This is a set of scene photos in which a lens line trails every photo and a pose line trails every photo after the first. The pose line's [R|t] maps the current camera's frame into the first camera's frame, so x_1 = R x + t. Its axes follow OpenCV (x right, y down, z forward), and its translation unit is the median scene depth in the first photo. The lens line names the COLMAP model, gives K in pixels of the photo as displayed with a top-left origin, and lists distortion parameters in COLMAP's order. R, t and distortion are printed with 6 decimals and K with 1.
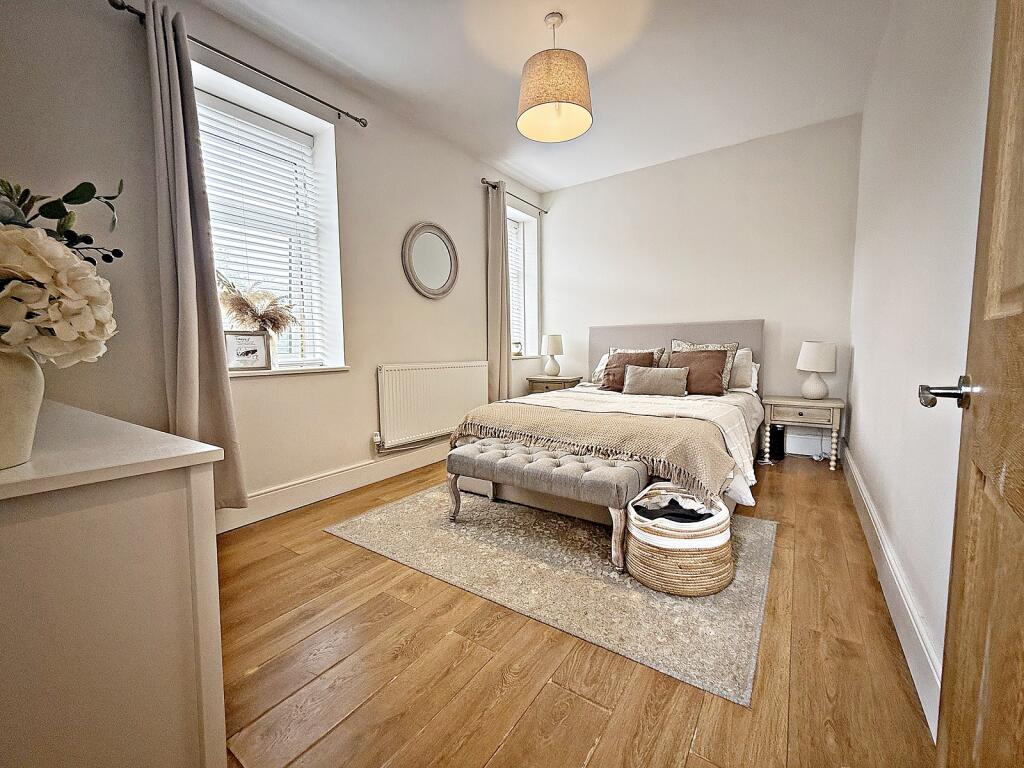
lens RADIAL K [[415.4, 0, 507.4], [0, 415.4, 382.1], [0, 0, 1]] dist [0.000070, 0.000237]
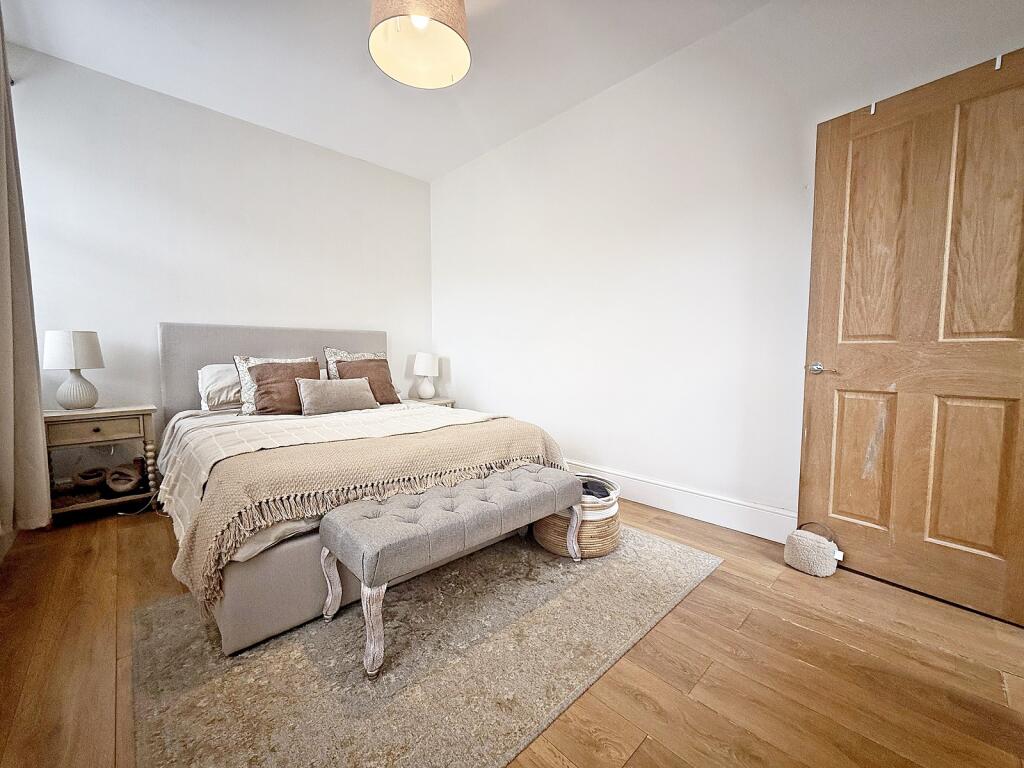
lens RADIAL K [[415.4, 0, 509.0], [0, 415.4, 383.3], [0, 0, 1]] dist [0.000070, 0.000237]
pose [[0.199580, -0.051924, 0.978505, -0.426084], [0.084217, 0.995809, 0.035665, -0.028678], [-0.976256, 0.075289, 0.203116, 0.500199]]
